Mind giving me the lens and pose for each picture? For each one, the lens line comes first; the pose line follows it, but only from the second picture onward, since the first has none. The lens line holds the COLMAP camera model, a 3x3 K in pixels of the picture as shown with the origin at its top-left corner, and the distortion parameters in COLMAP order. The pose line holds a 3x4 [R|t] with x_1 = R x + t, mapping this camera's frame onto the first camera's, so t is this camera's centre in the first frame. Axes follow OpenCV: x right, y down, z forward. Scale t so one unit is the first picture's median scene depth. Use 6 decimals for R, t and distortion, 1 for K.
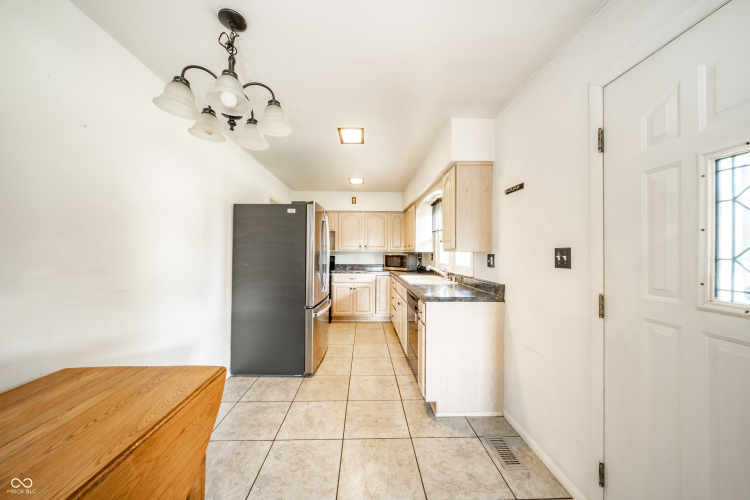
lens RADIAL K [[266.5, 0, 376.9], [0, 266.5, 251.1], [0, 0, 1]] dist [-0.000481, -0.000211]
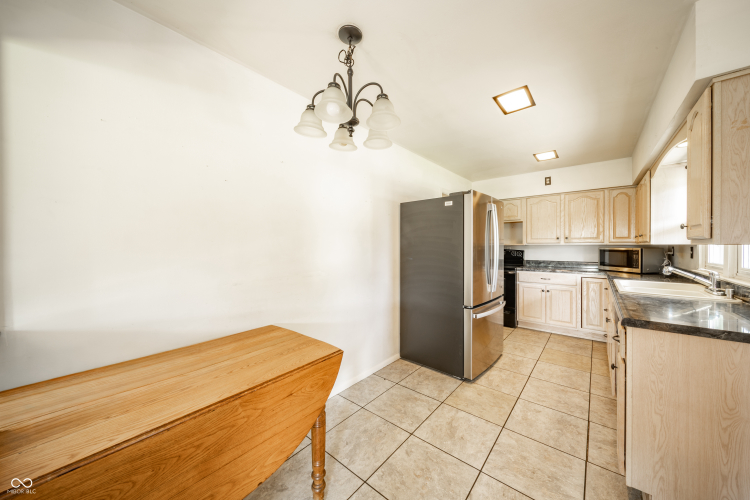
lens RADIAL K [[265.7, 0, 381.2], [0, 265.7, 249.4], [0, 0, 1]] dist [-0.000297, -0.000210]
pose [[0.745125, 0.000469, -0.666925, 0.124181], [0.010974, 0.999856, 0.012963, -0.001456], [0.666835, -0.016978, 0.745012, 0.117516]]
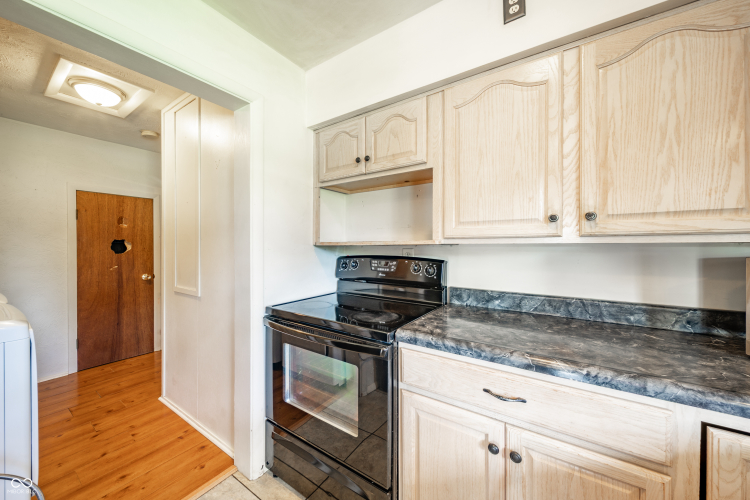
lens RADIAL K [[245.1, 0, 364.7], [0, 245.1, 247.5], [0, 0, 1]] dist [0.000188, -0.000057]
pose [[0.754215, -0.003284, -0.656619, -0.083639], [0.008960, 0.999946, 0.005291, 0.004446], [0.656566, -0.009874, 0.754204, 1.325870]]
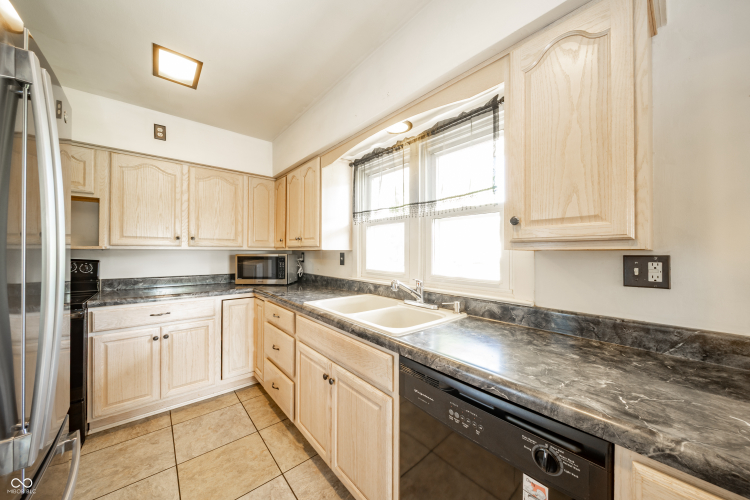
lens RADIAL K [[265.7, 0, 381.2], [0, 265.7, 249.4], [0, 0, 1]] dist [-0.000297, -0.000210]
pose [[0.789207, 0.000086, 0.614128, -0.116392], [-0.002123, 0.999994, 0.002588, 0.000016], [-0.614124, -0.003346, 0.789202, 0.744066]]
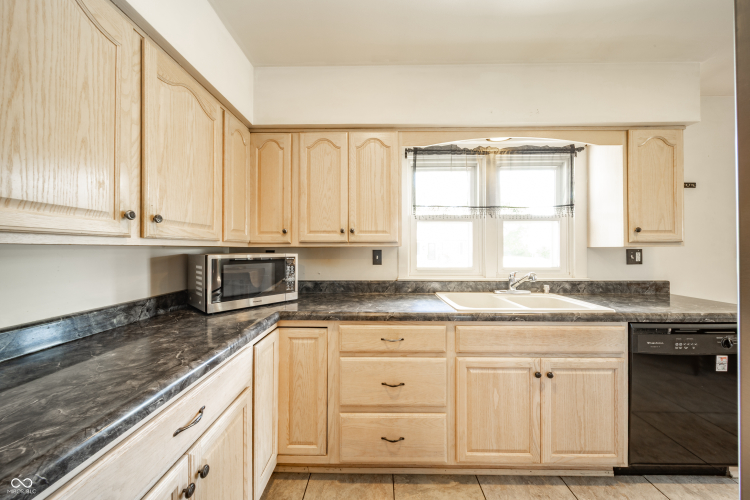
lens RADIAL K [[247.2, 0, 410.7], [0, 247.2, 247.3], [0, 0, 1]] dist [-0.000171, -0.000090]
pose [[0.063244, -0.003056, 0.997993, -0.363121], [-0.004341, 0.999985, 0.003337, 0.003073], [-0.997989, -0.004544, 0.063230, 1.401942]]
